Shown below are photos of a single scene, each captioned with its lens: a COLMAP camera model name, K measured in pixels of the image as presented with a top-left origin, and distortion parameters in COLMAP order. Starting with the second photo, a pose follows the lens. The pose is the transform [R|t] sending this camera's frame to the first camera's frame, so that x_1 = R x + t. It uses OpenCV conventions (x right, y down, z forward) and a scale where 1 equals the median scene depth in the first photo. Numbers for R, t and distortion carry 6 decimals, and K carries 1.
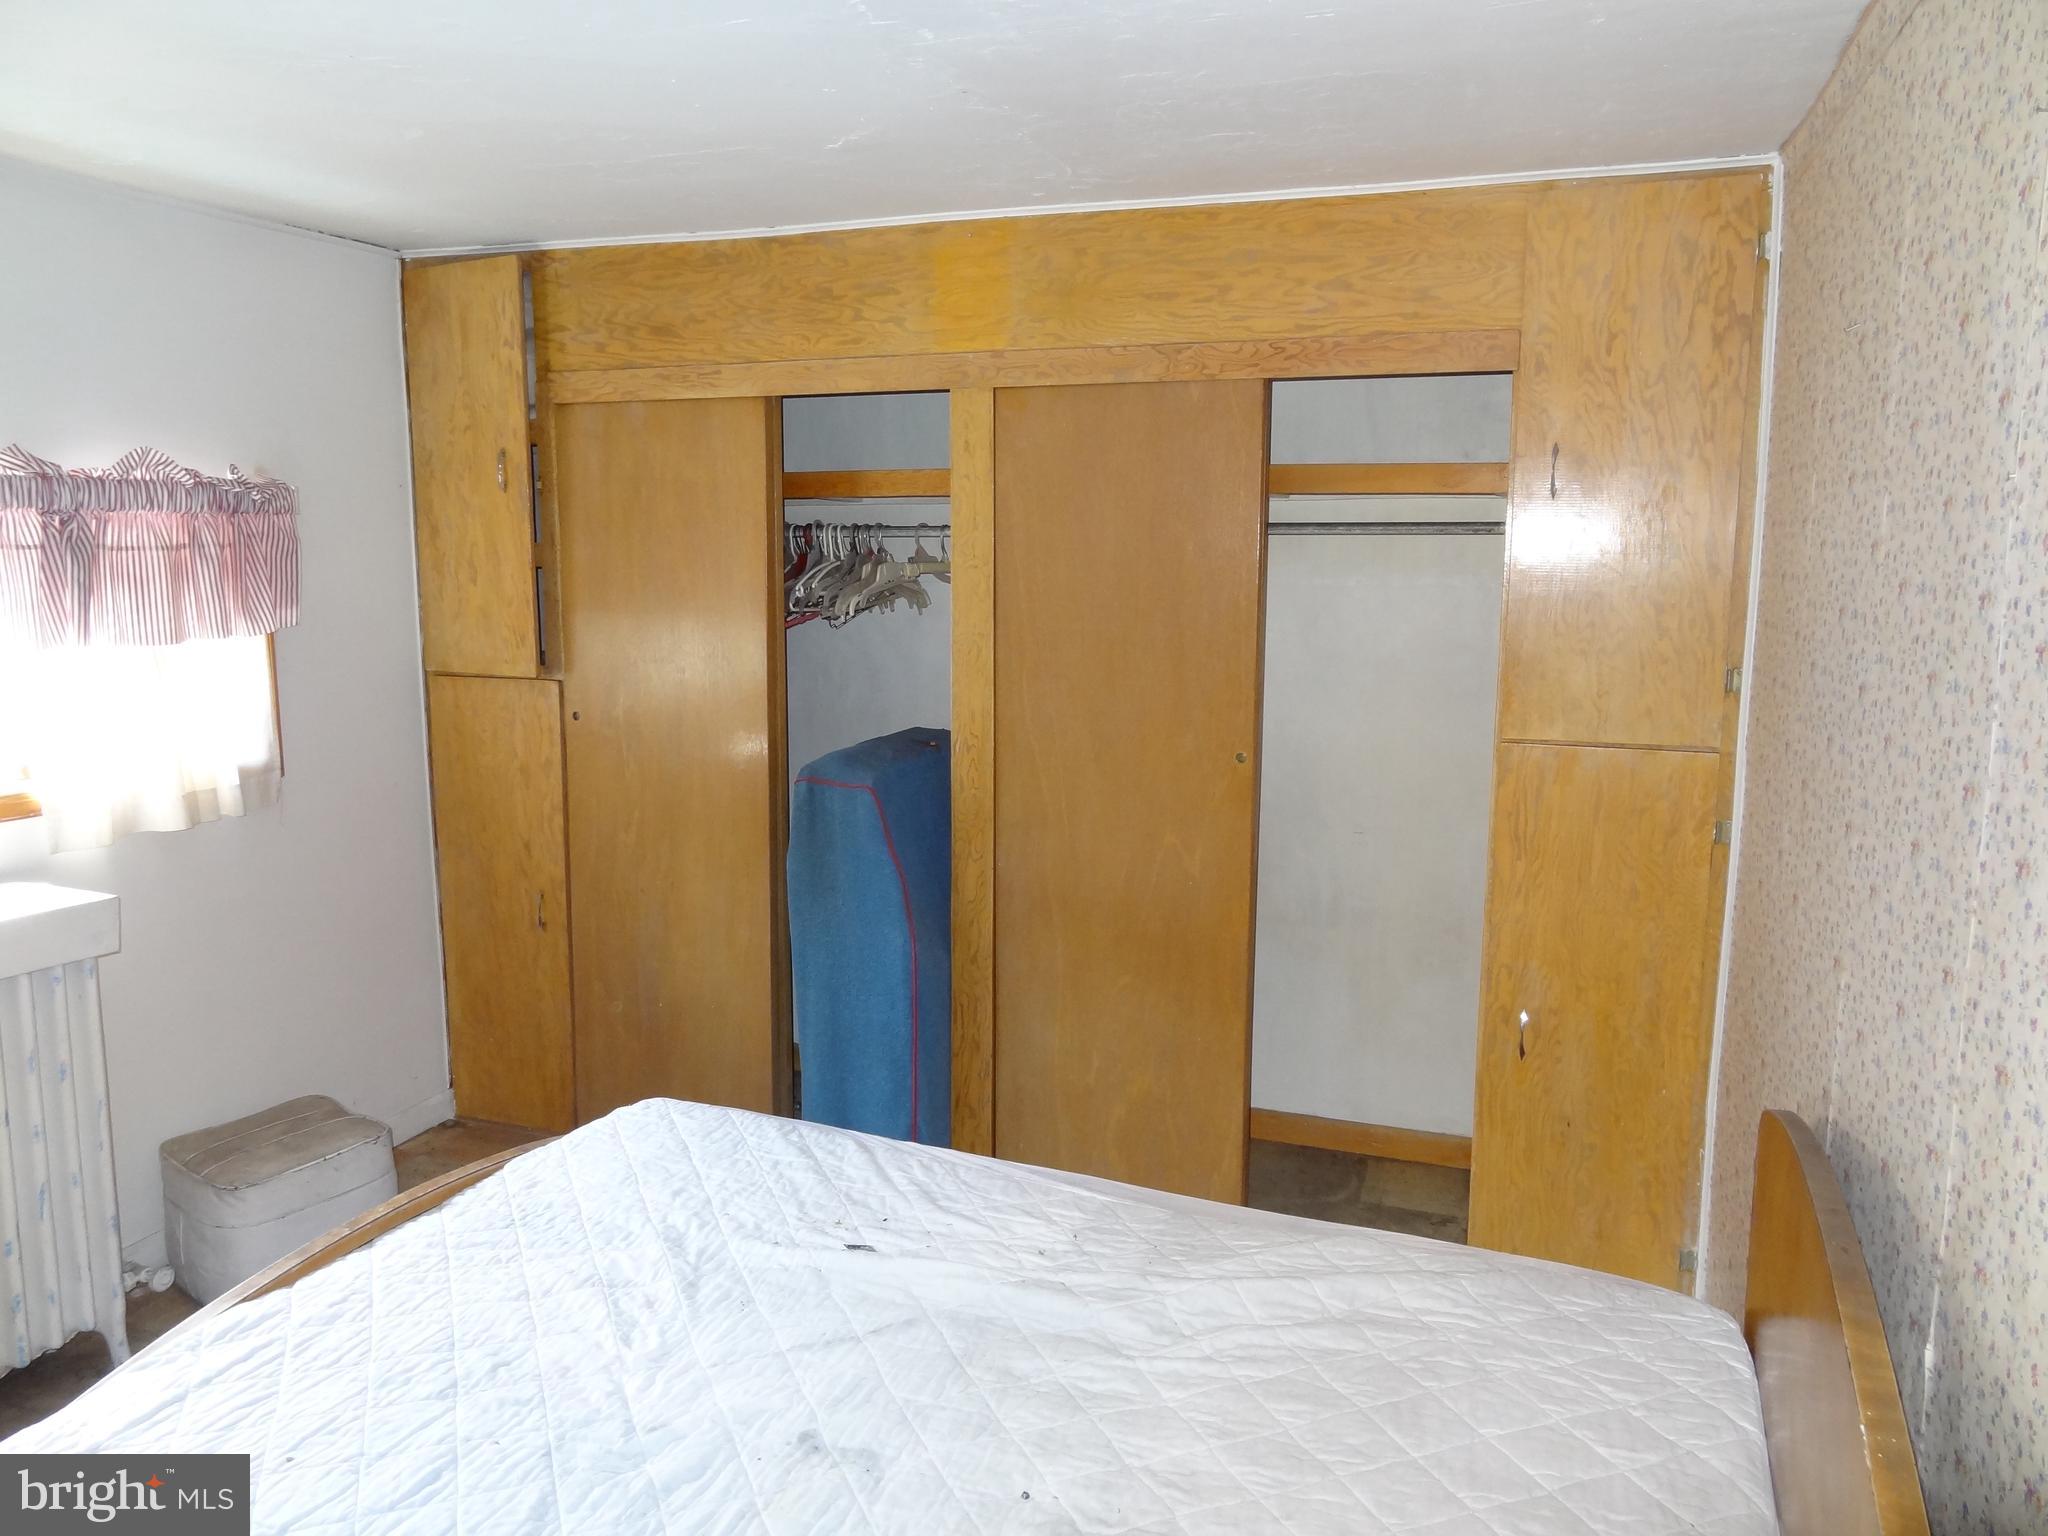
lens RADIAL K [[1436.1, 0, 1027.6], [0, 1436.1, 763.5], [0, 0, 1]] dist [-0.000436, 0.010116]
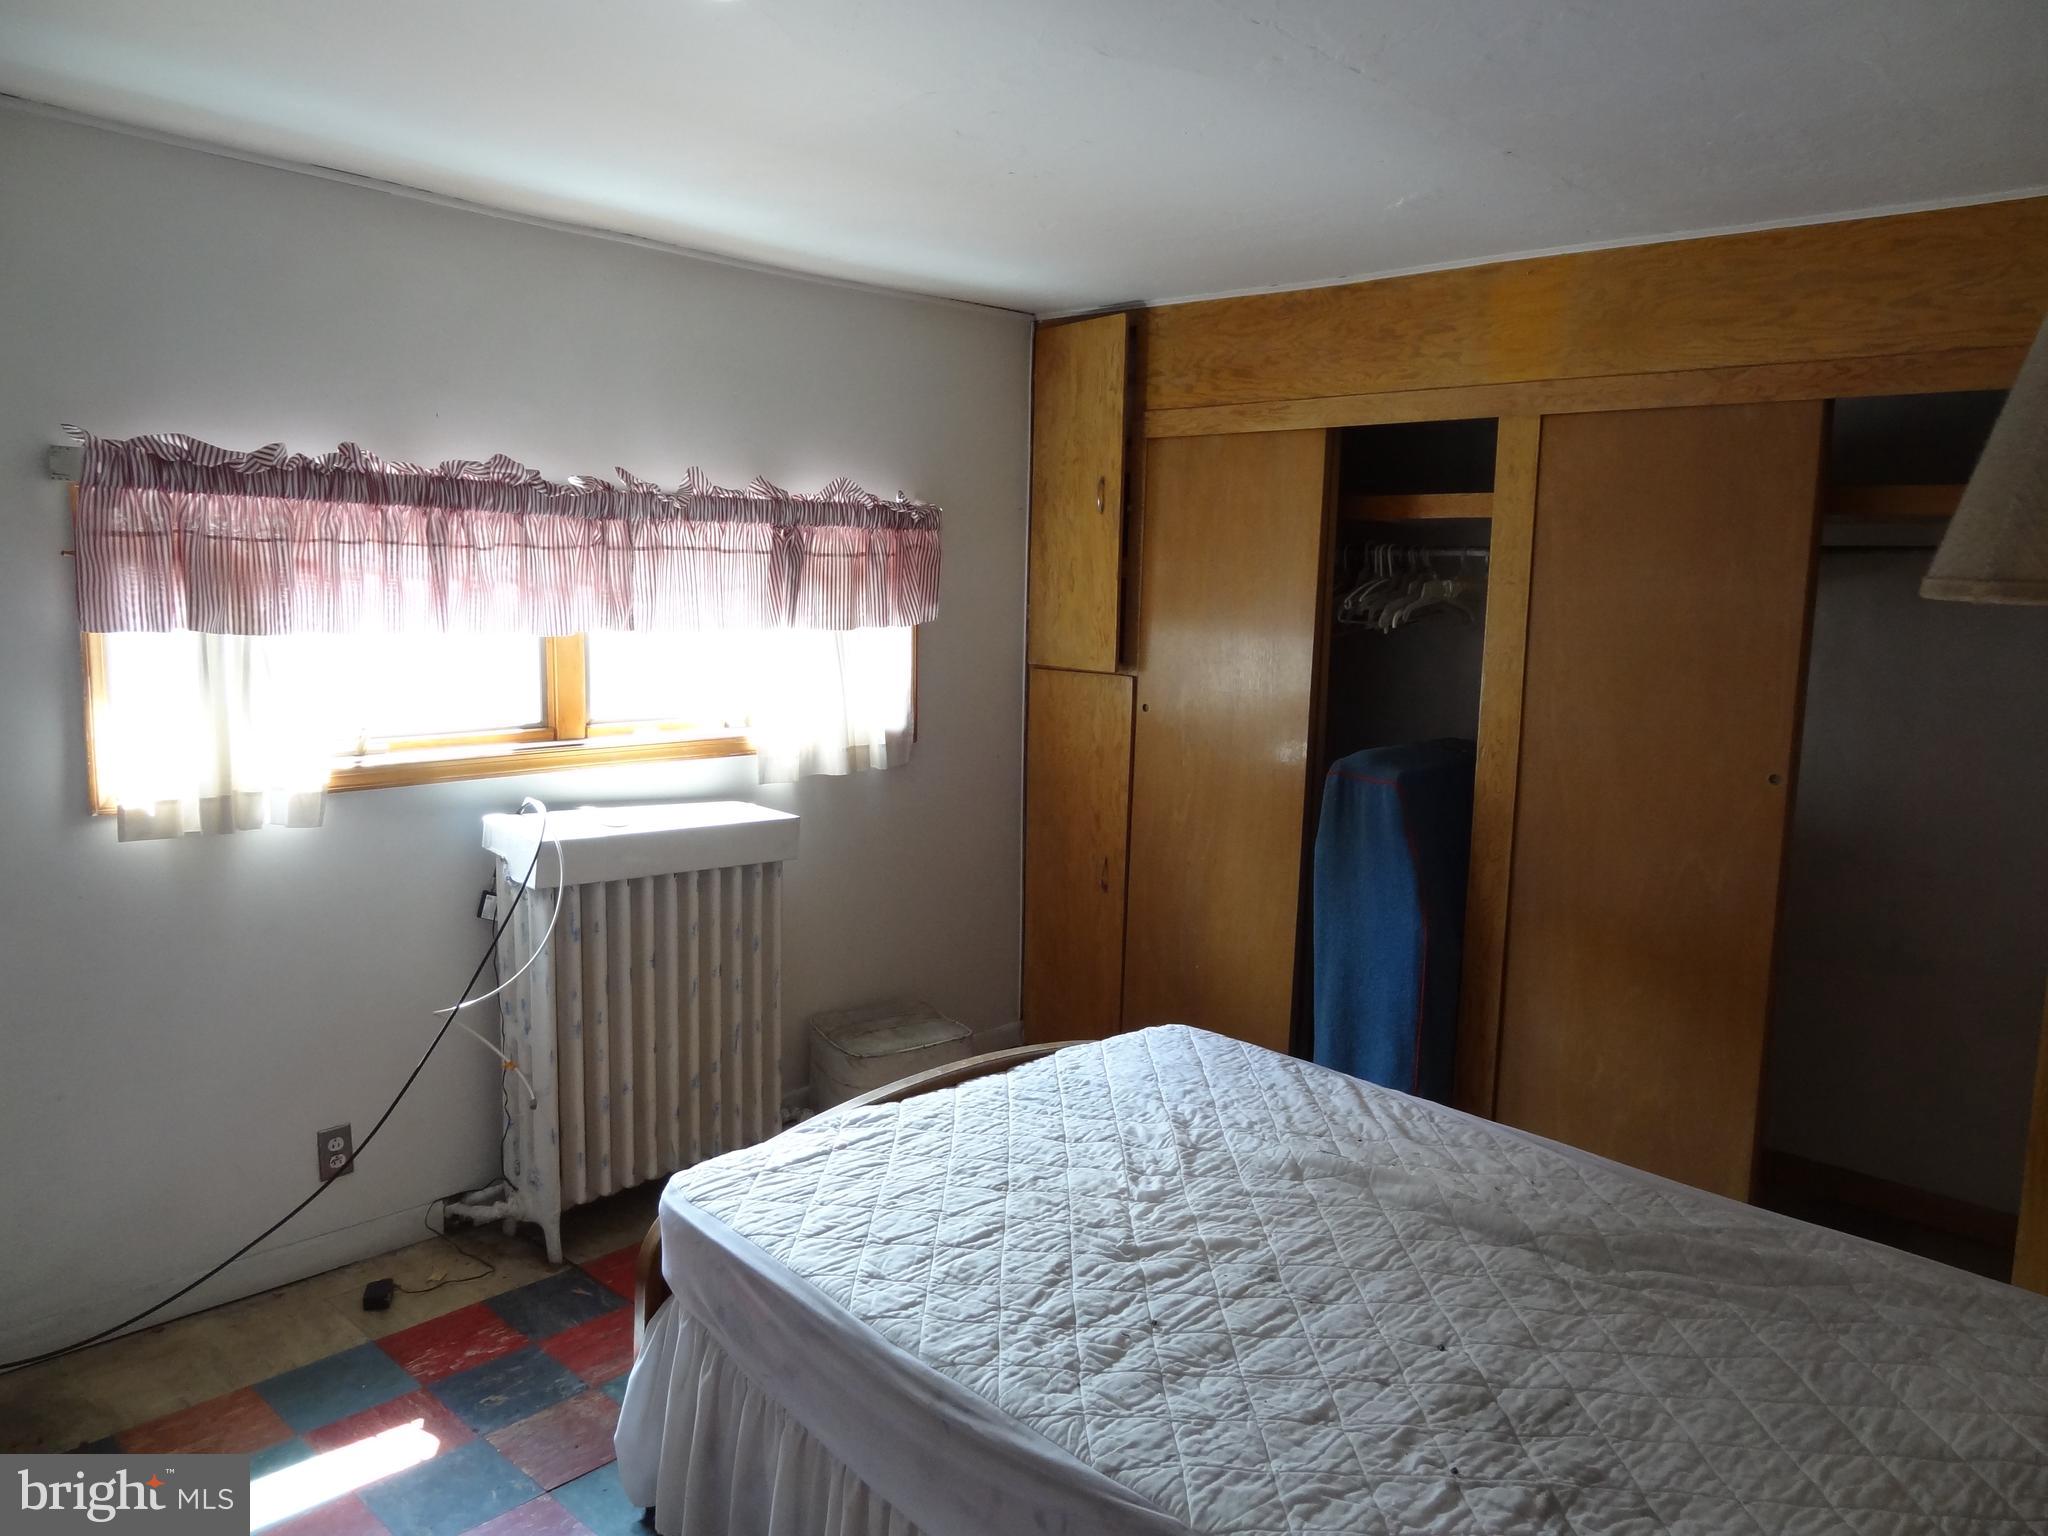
lens RADIAL K [[1436.1, 0, 1030.3], [0, 1436.1, 765.9], [0, 0, 1]] dist [-0.000436, 0.010116]
pose [[0.921728, 0.068351, -0.381766, 0.053997], [-0.075838, 0.997110, -0.004581, 0.031832], [0.380350, 0.033175, 0.924248, -0.122022]]
